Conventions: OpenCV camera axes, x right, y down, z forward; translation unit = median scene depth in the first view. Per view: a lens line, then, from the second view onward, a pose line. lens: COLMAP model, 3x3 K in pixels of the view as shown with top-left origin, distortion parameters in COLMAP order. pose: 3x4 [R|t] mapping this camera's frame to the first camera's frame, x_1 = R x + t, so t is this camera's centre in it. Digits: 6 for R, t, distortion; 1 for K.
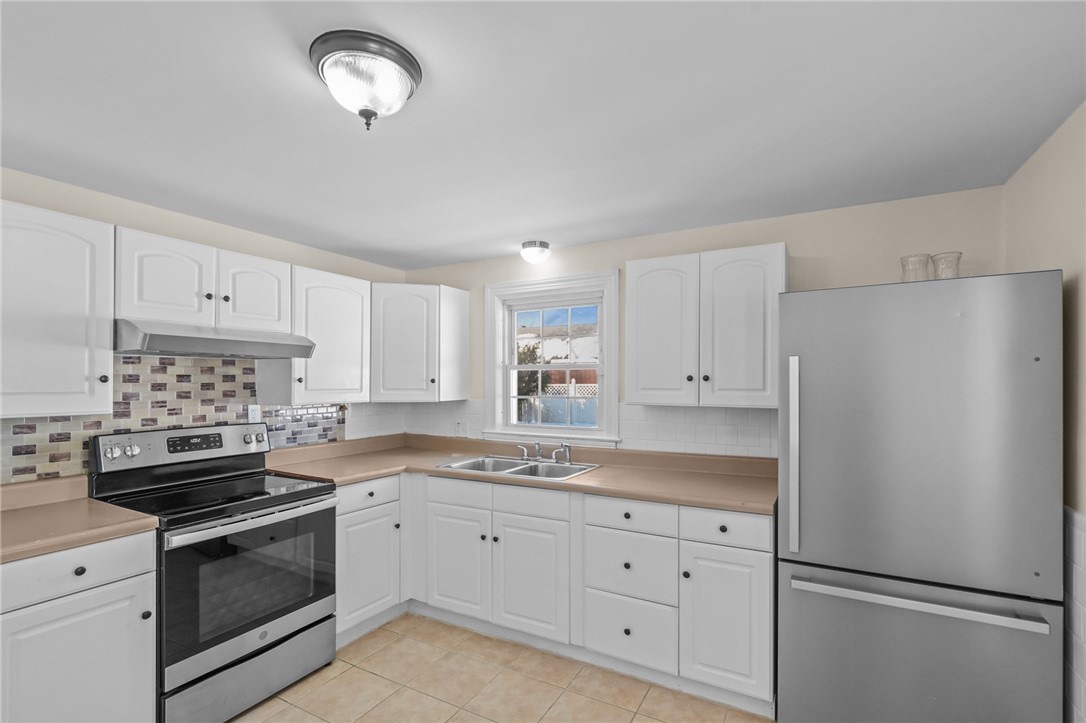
lens RADIAL K [[493.1, 0, 545.9], [0, 493.1, 382.0], [0, 0, 1]] dist [-0.002267, 0.002152]
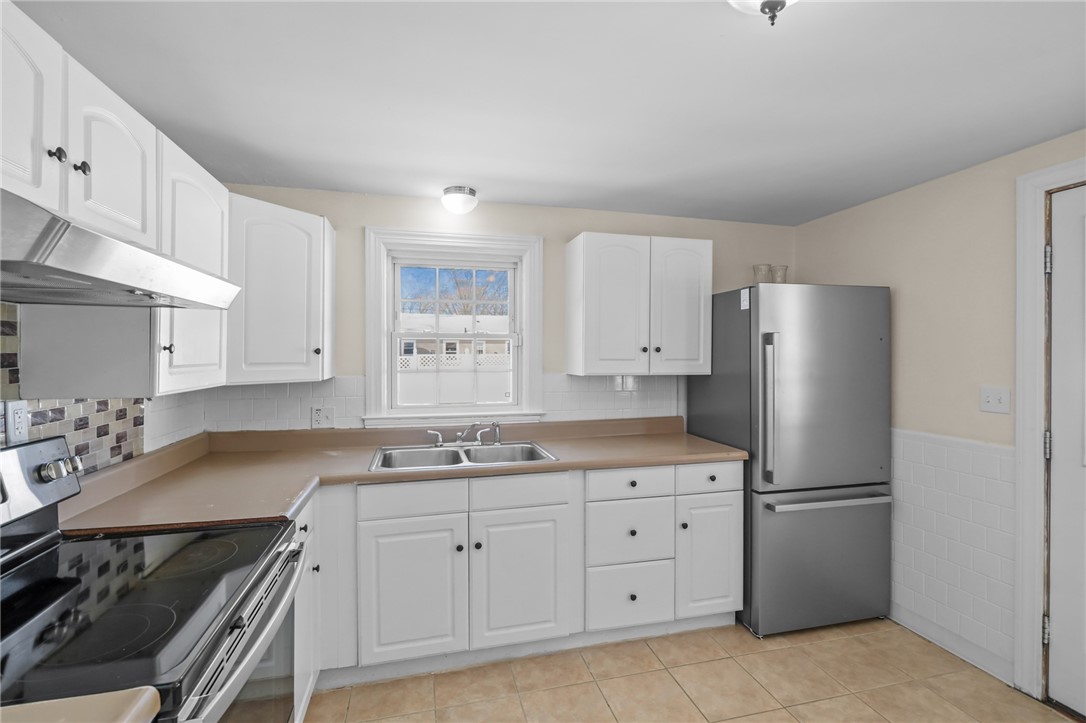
lens RADIAL K [[493.1, 0, 553.3], [0, 493.1, 351.5], [0, 0, 1]] dist [-0.002267, 0.002152]
pose [[0.730029, 0.002494, 0.683411, -0.550773], [-0.000823, 0.999996, -0.002770, 0.000048], [-0.683415, 0.001460, 0.730028, 0.308087]]
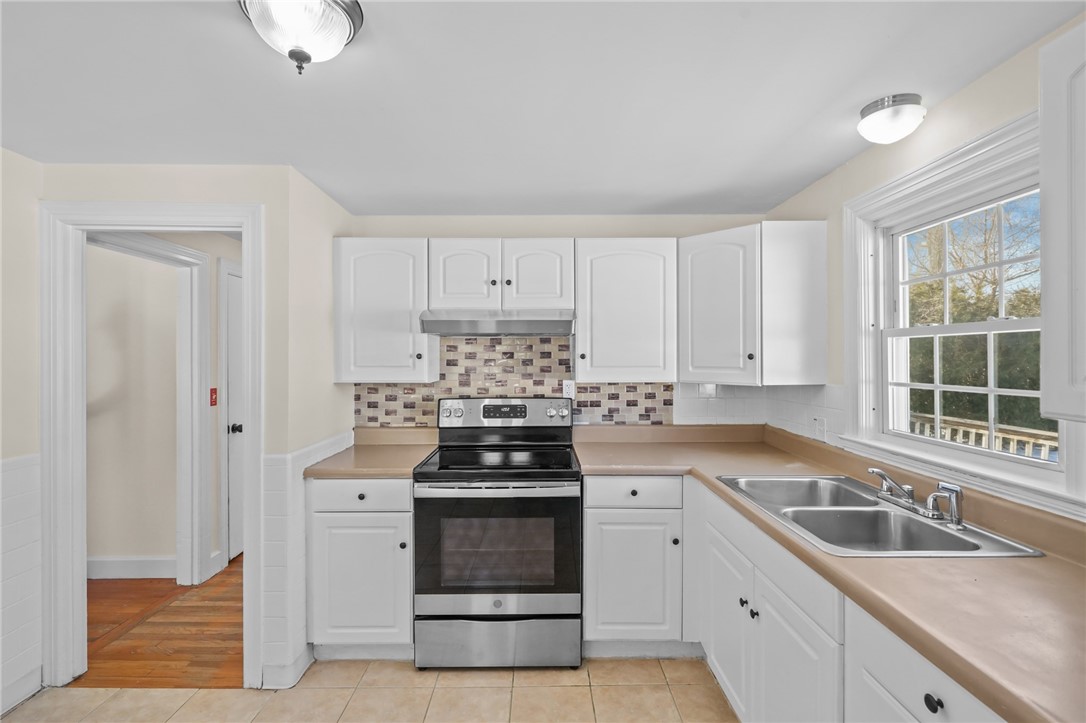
lens RADIAL K [[493.1, 0, 551.9], [0, 493.1, 354.5], [0, 0, 1]] dist [-0.002267, 0.002152]
pose [[0.495068, -0.006380, -0.868831, 0.302239], [0.001542, 0.999978, -0.006464, -0.001214], [0.868853, 0.001860, 0.495067, 0.462698]]
